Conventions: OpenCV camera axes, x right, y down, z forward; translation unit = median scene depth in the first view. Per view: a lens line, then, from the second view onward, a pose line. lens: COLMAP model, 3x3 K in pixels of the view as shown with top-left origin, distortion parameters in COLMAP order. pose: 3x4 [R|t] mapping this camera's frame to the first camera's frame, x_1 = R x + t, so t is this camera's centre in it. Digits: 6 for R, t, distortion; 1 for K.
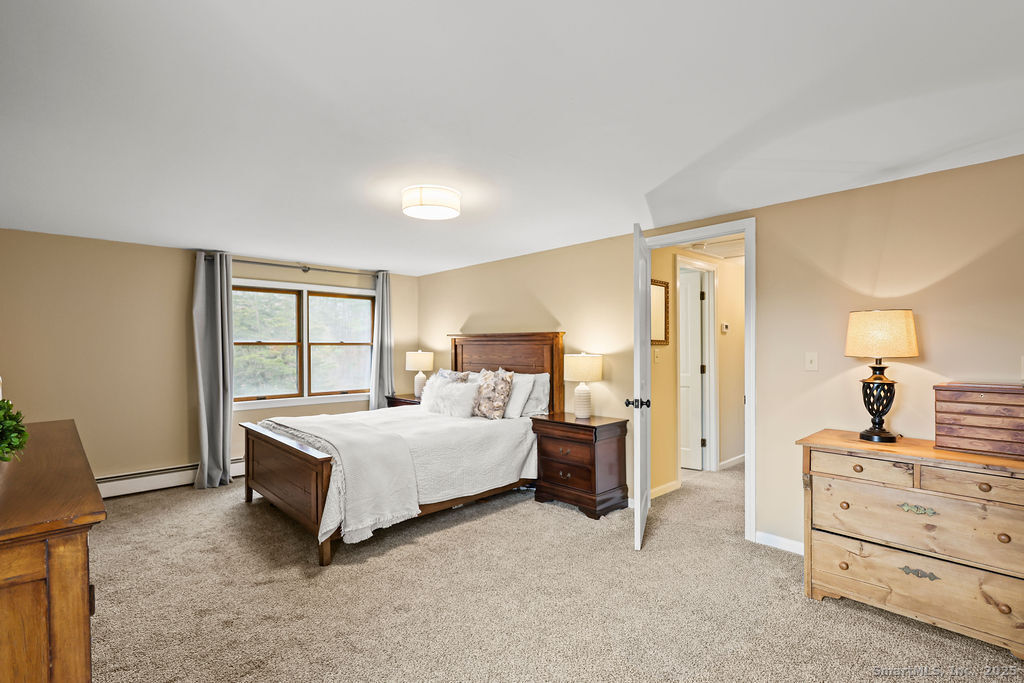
lens RADIAL K [[479.9, 0, 520.7], [0, 479.9, 344.4], [0, 0, 1]] dist [0.000784, -0.000519]
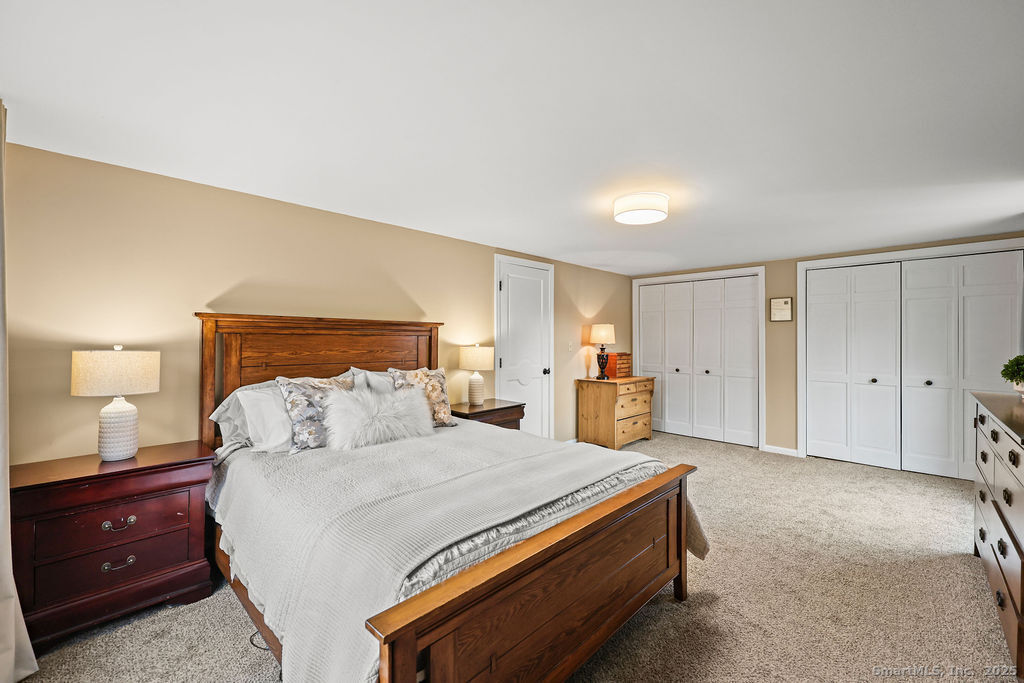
lens RADIAL K [[412.2, 0, 519.6], [0, 412.2, 340.0], [0, 0, 1]] dist [-0.001187, 0.000336]
pose [[-0.035898, 0.005038, 0.999343, -0.945384], [-0.002413, 0.999984, -0.005128, 0.014656], [-0.999353, -0.002596, -0.035885, 1.110372]]
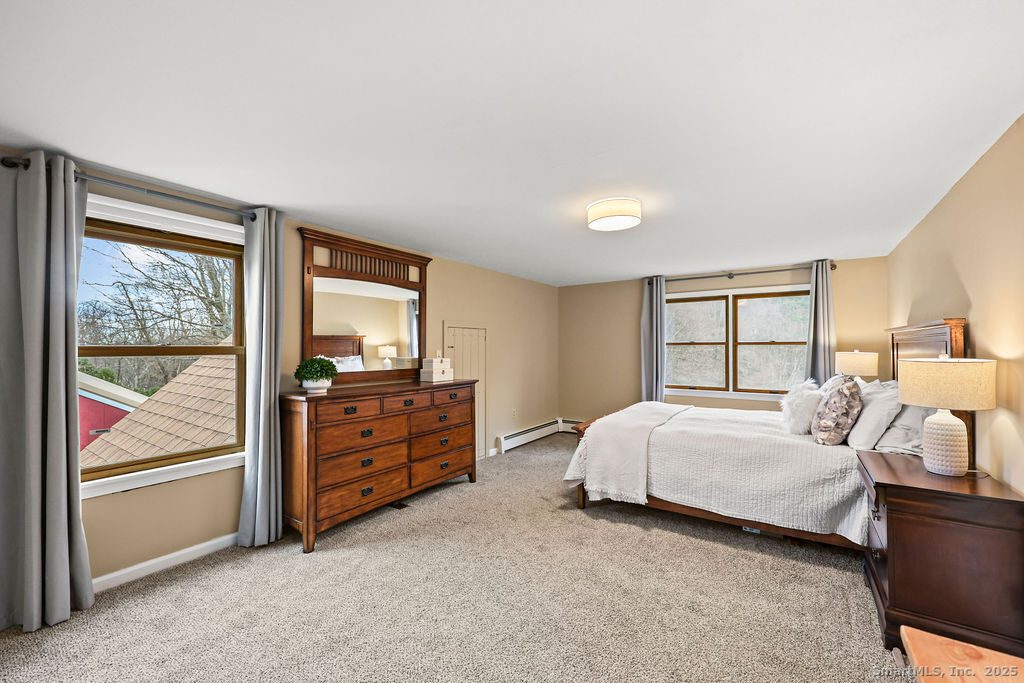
lens RADIAL K [[412.2, 0, 518.7], [0, 412.2, 344.4], [0, 0, 1]] dist [-0.001187, 0.000336]
pose [[0.210452, -0.005699, -0.977587, 0.580712], [0.004180, 0.999979, -0.004930, 0.005780], [0.977595, -0.003049, 0.210472, 0.501014]]
